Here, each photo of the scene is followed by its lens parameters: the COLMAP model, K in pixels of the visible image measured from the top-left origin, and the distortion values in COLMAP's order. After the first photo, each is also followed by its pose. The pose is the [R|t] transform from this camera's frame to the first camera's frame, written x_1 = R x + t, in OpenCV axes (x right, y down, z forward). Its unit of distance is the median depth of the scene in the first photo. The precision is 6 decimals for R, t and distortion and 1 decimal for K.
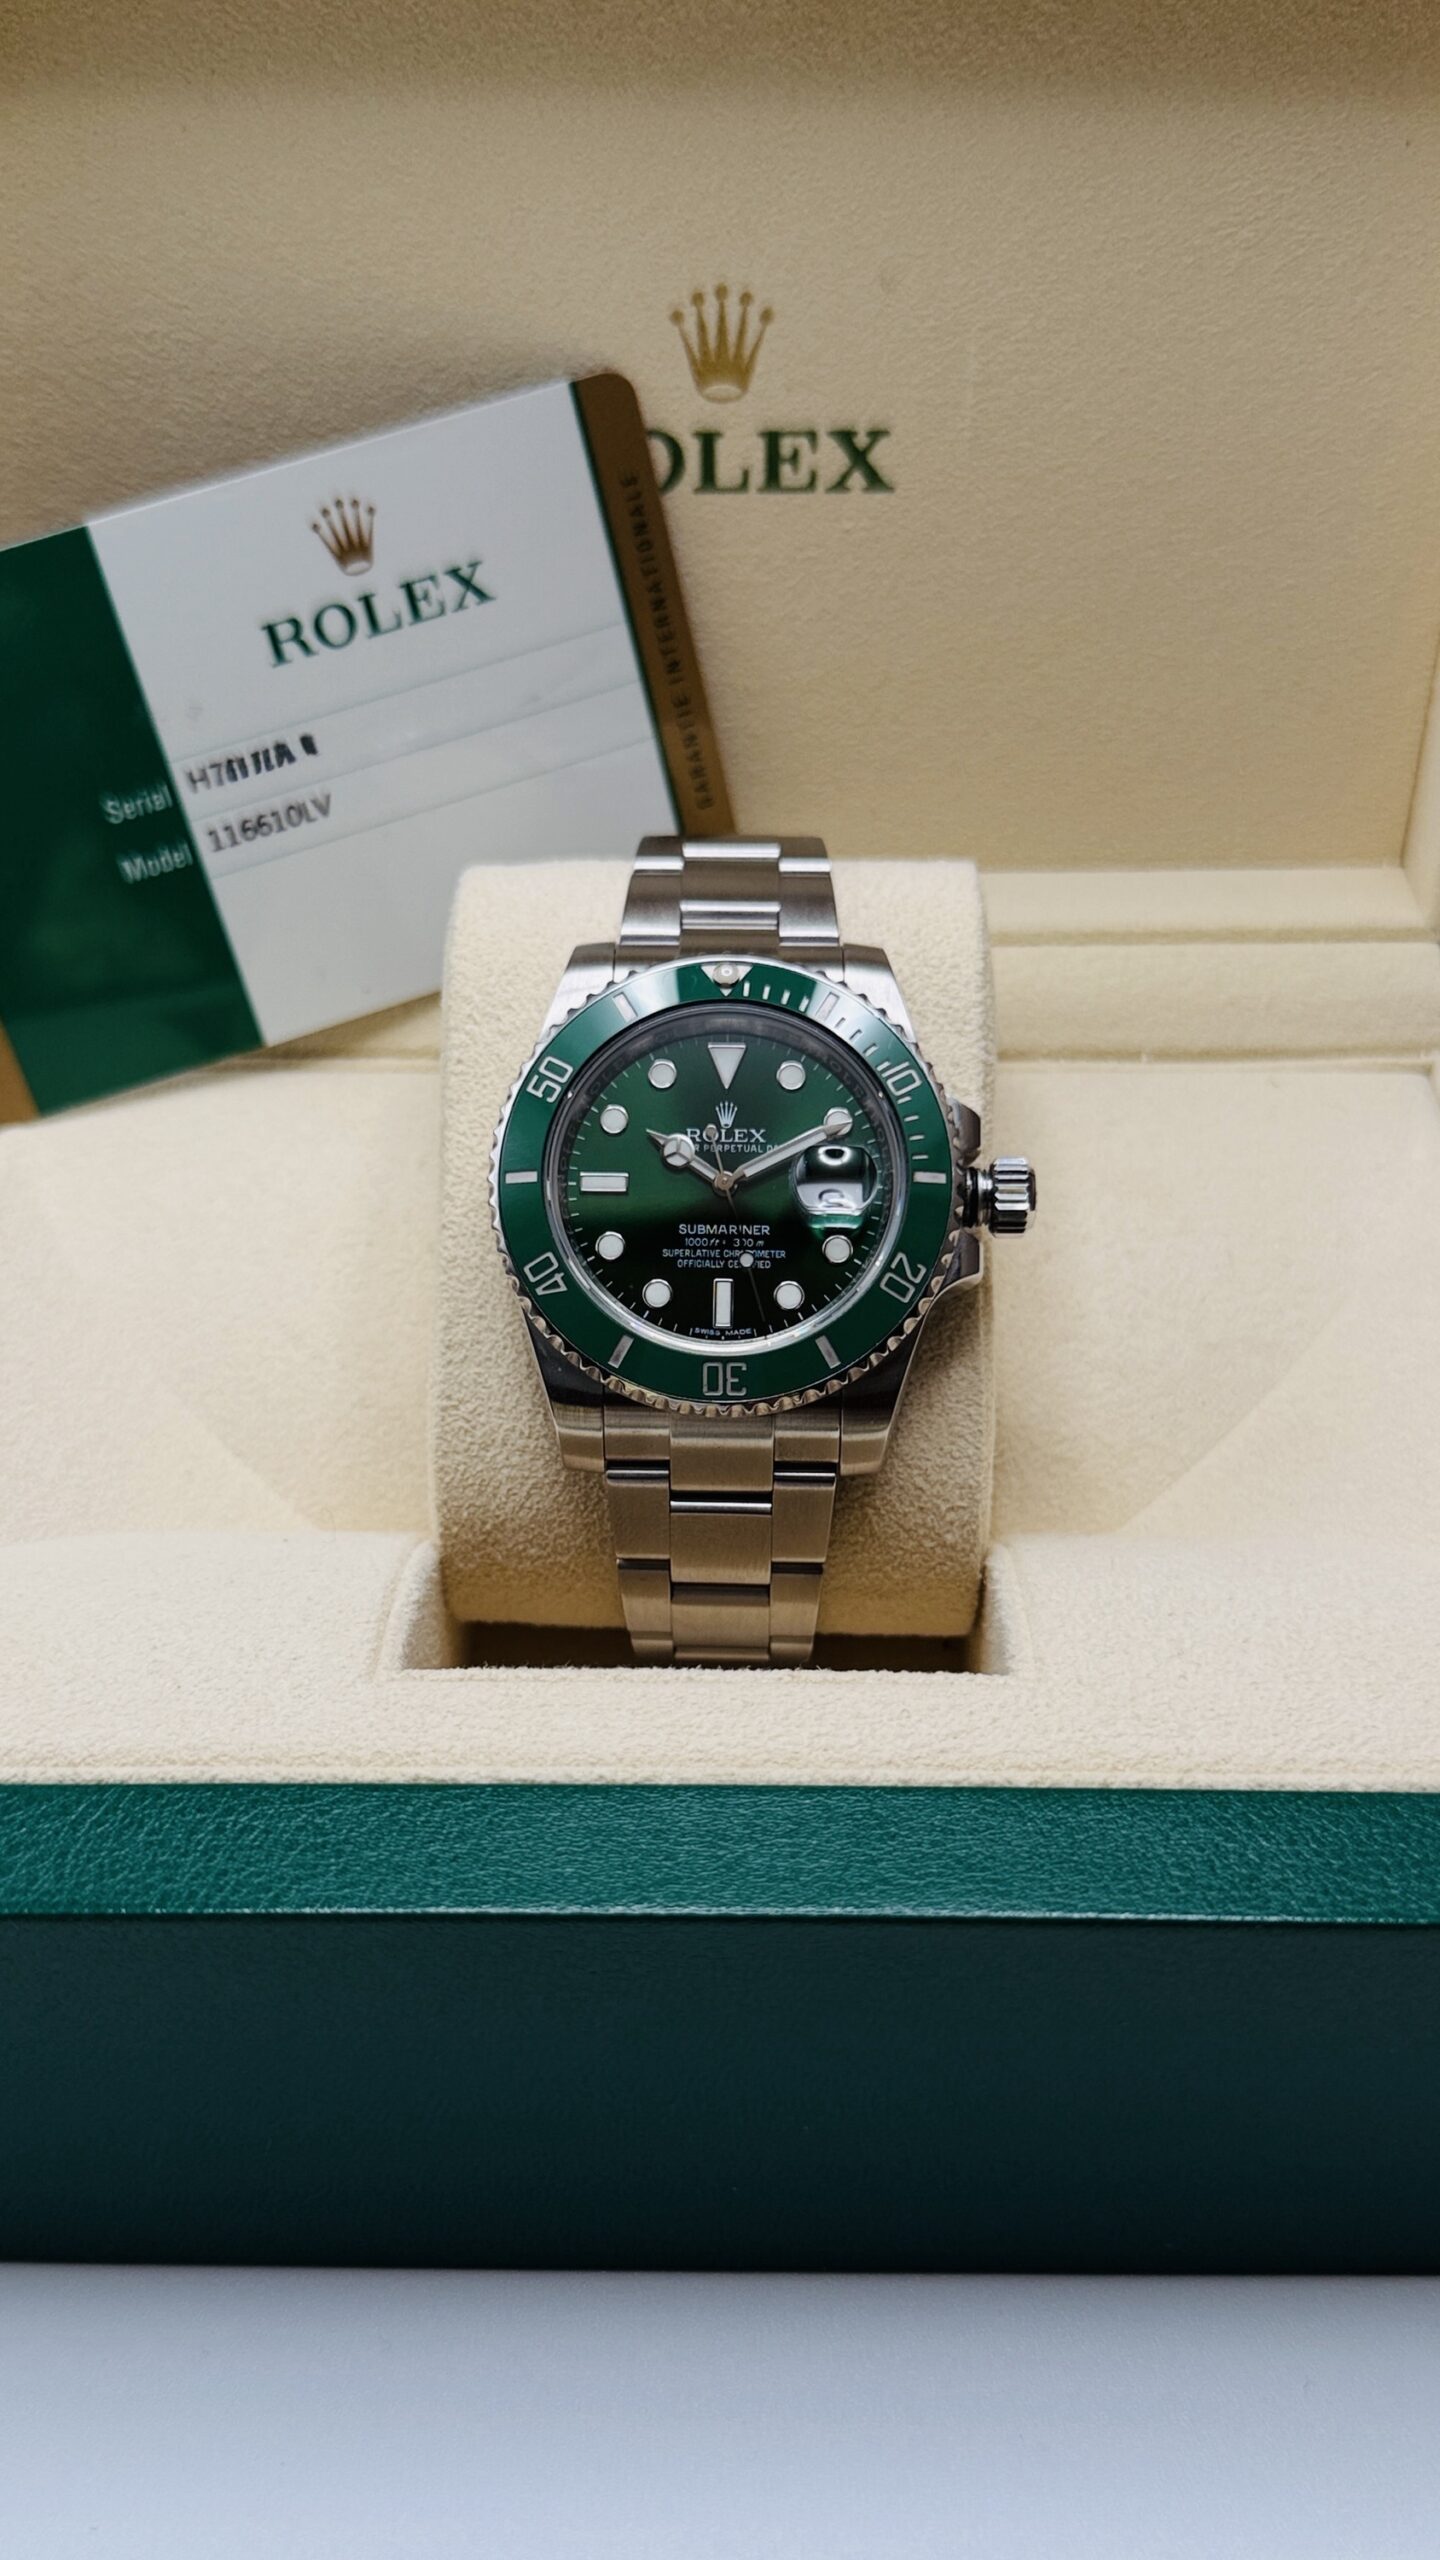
lens RADIAL K [[2435.6, 0, 724.4], [0, 2435.6, 1363.6], [0, 0, 1]] dist [0.092167, 0.000000]
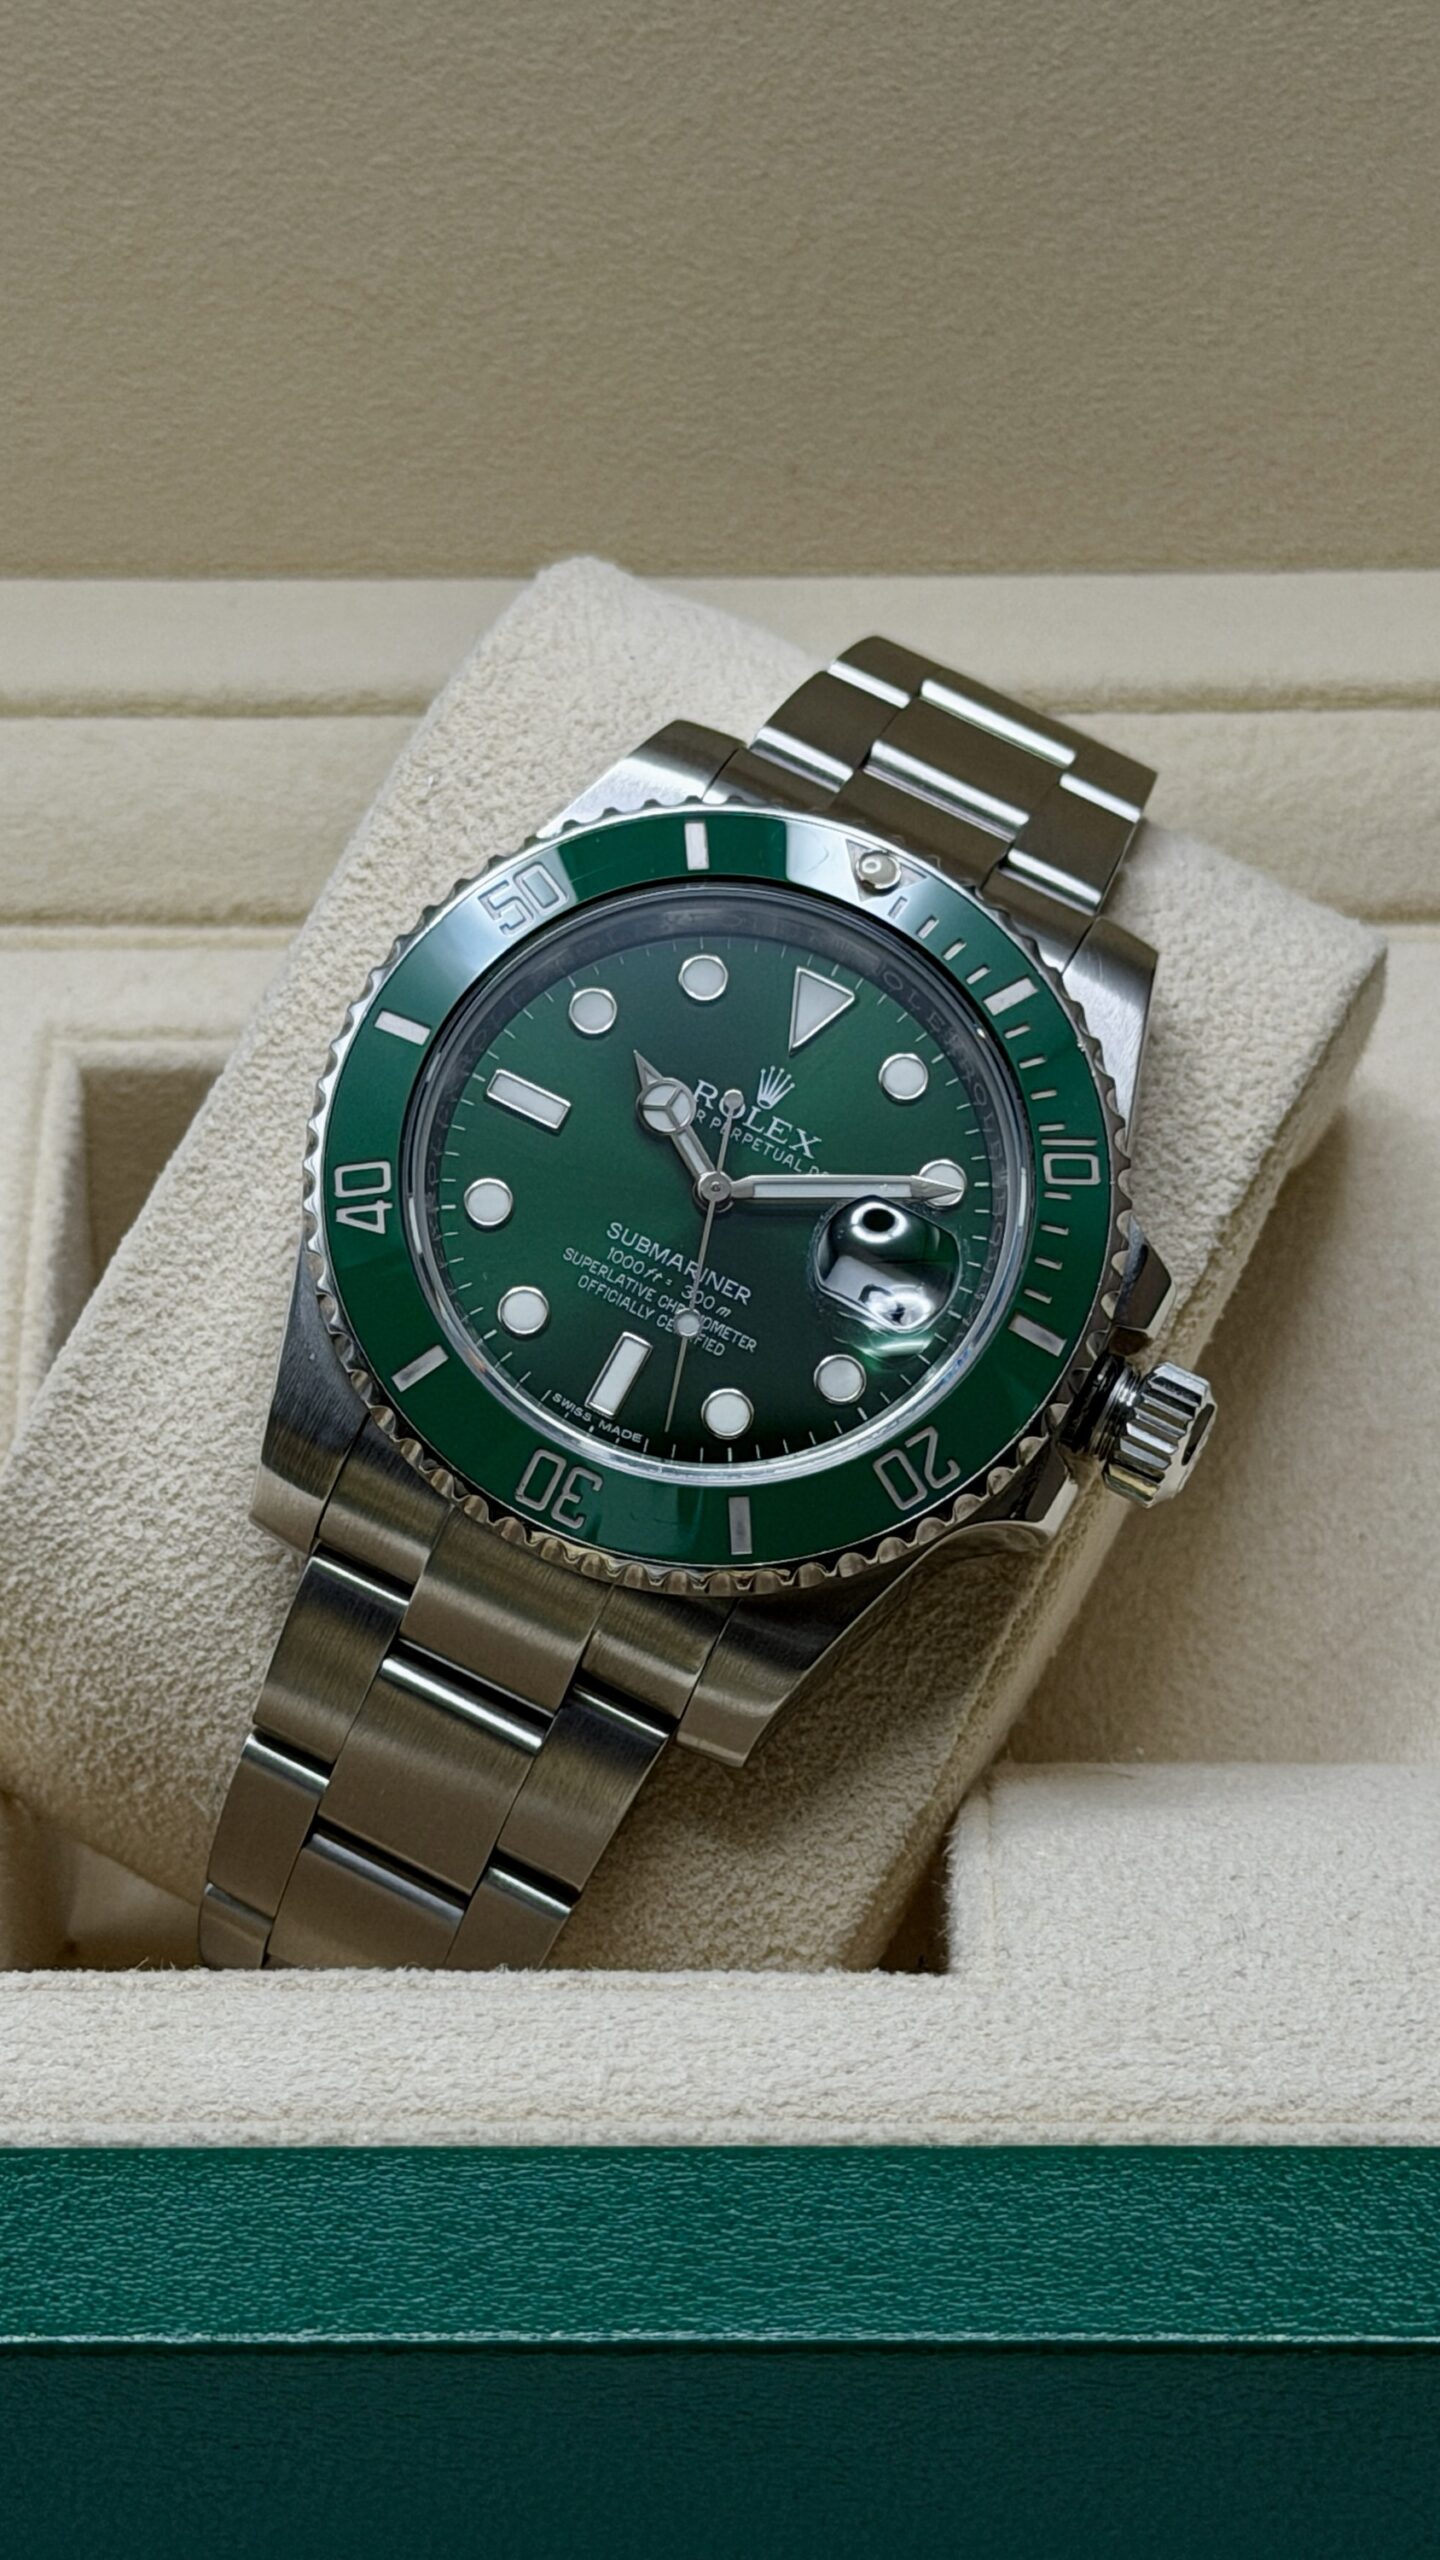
lens RADIAL K [[6004.4, 0, 719.2], [0, 6004.4, 1283.1], [0, 0, 1]] dist [0.107332, 0.000000]
pose [[0.999983, -0.005811, -0.001021, 0.066157], [0.005749, 0.998593, -0.052724, 0.038361], [0.001326, 0.052717, 0.998609, -0.482447]]
